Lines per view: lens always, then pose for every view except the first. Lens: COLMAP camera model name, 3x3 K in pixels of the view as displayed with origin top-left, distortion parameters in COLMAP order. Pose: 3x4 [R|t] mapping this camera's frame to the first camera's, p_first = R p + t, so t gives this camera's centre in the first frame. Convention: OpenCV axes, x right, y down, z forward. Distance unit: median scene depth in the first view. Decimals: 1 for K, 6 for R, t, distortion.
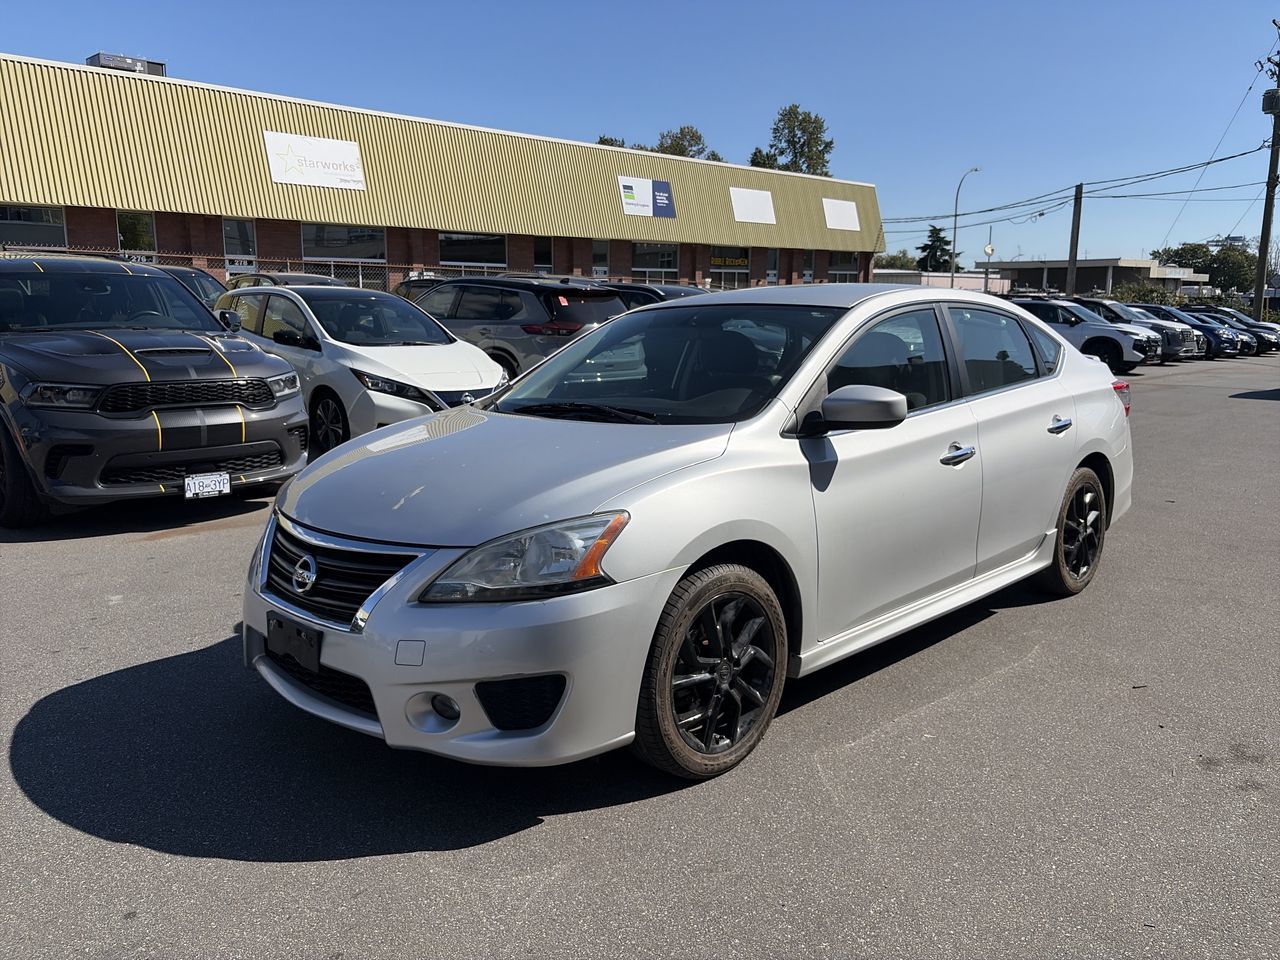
lens RADIAL K [[978.2, 0, 636.5], [0, 978.2, 480.3], [0, 0, 1]] dist [0.030335, -0.025284]
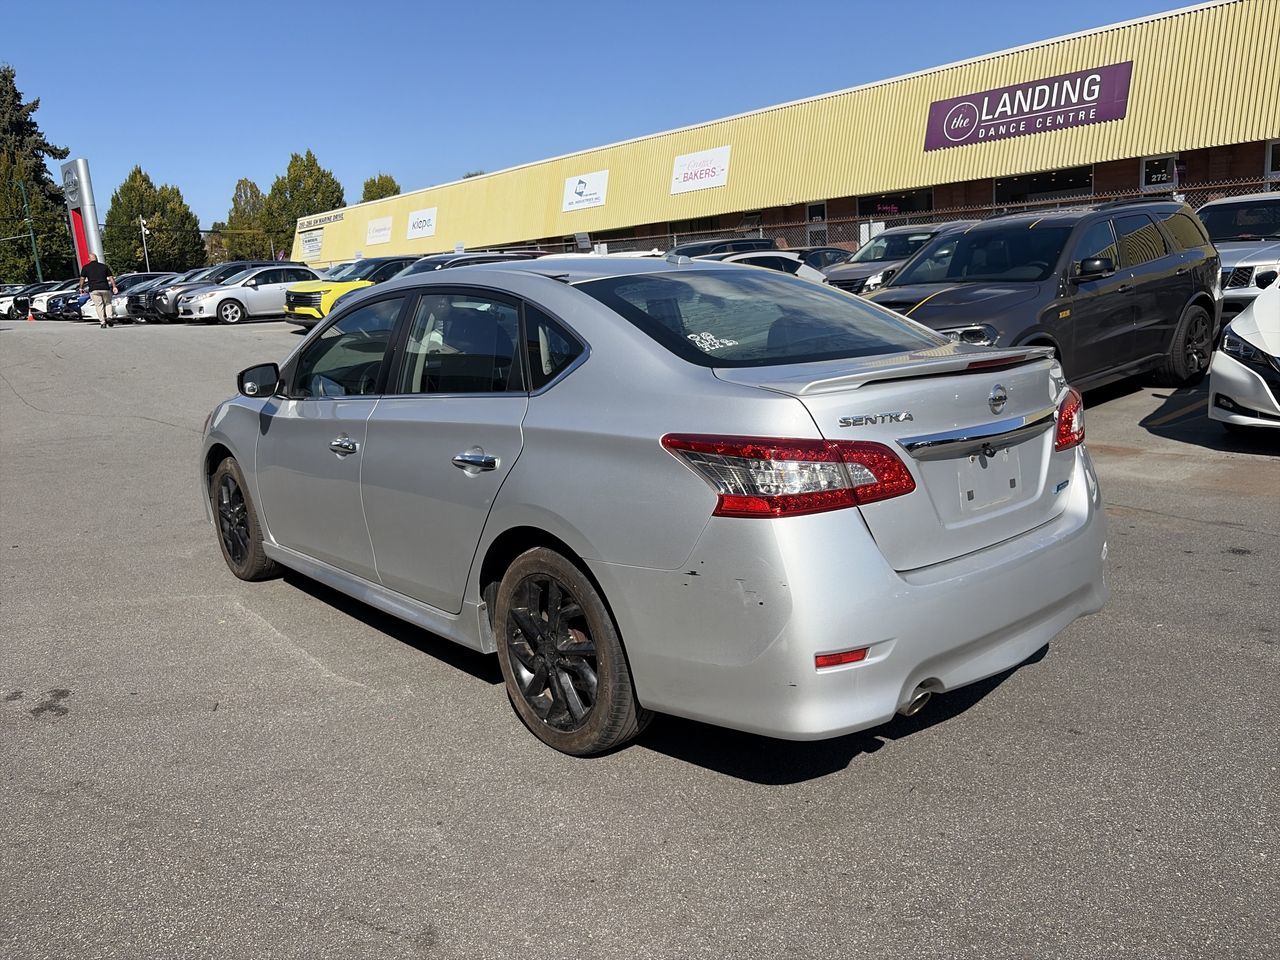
lens RADIAL K [[978.2, 0, 634.4], [0, 978.2, 482.8], [0, 0, 1]] dist [0.030335, -0.025284]
pose [[-0.080339, 0.201404, -0.976208, 0.181612], [-0.112489, 0.971285, 0.209645, -0.032782], [0.990400, 0.126655, -0.055377, 0.190099]]
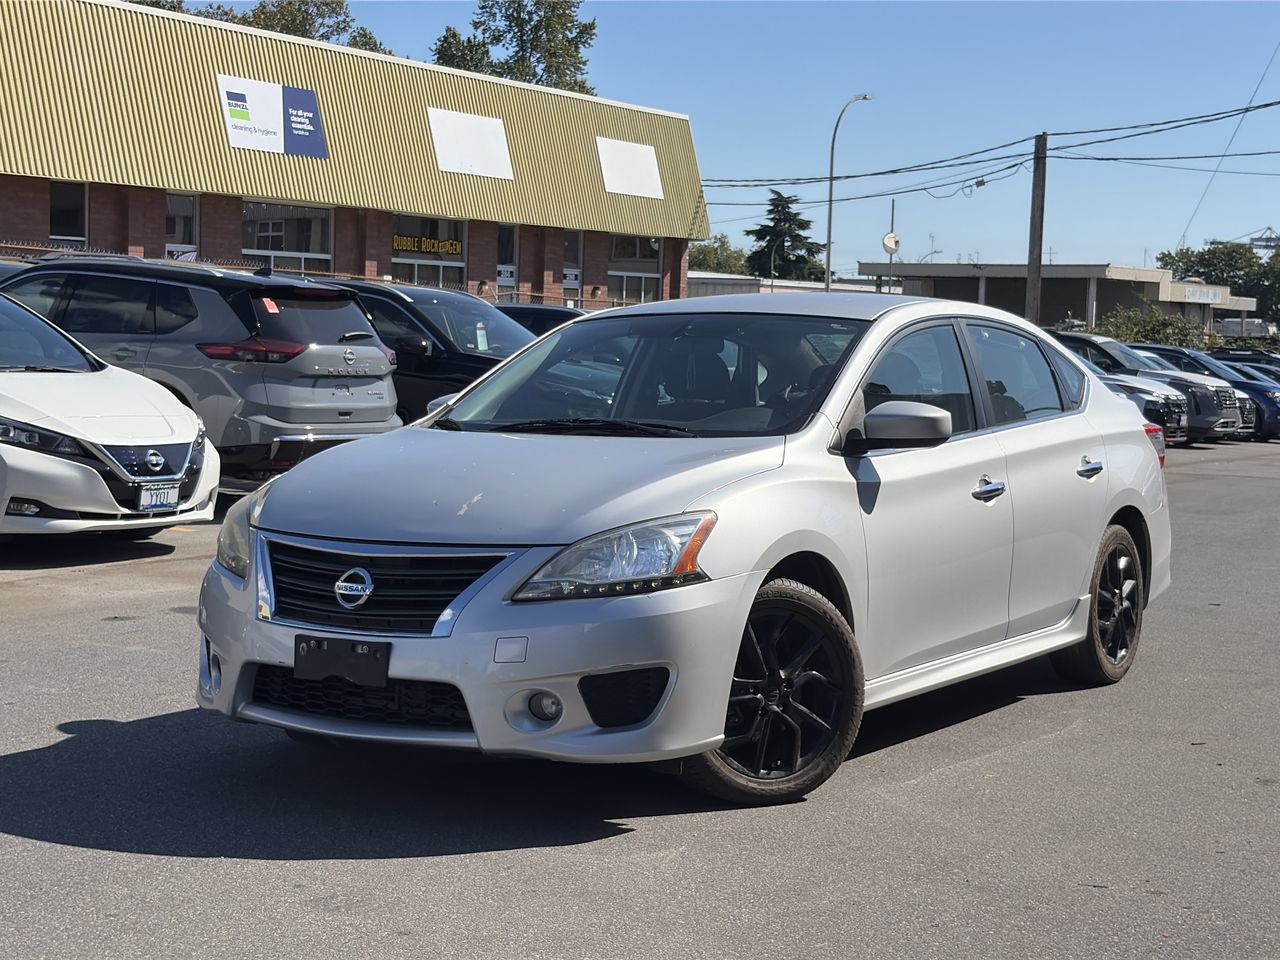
lens RADIAL K [[1987.7, 0, 628.8], [0, 1987.7, 523.5], [0, 0, 1]] dist [0.139701, 0.000000]
pose [[0.976291, 0.005480, 0.216392, -0.051366], [0.012001, 0.996771, -0.079389, 0.019625], [-0.216128, 0.080104, 0.973073, -0.090609]]
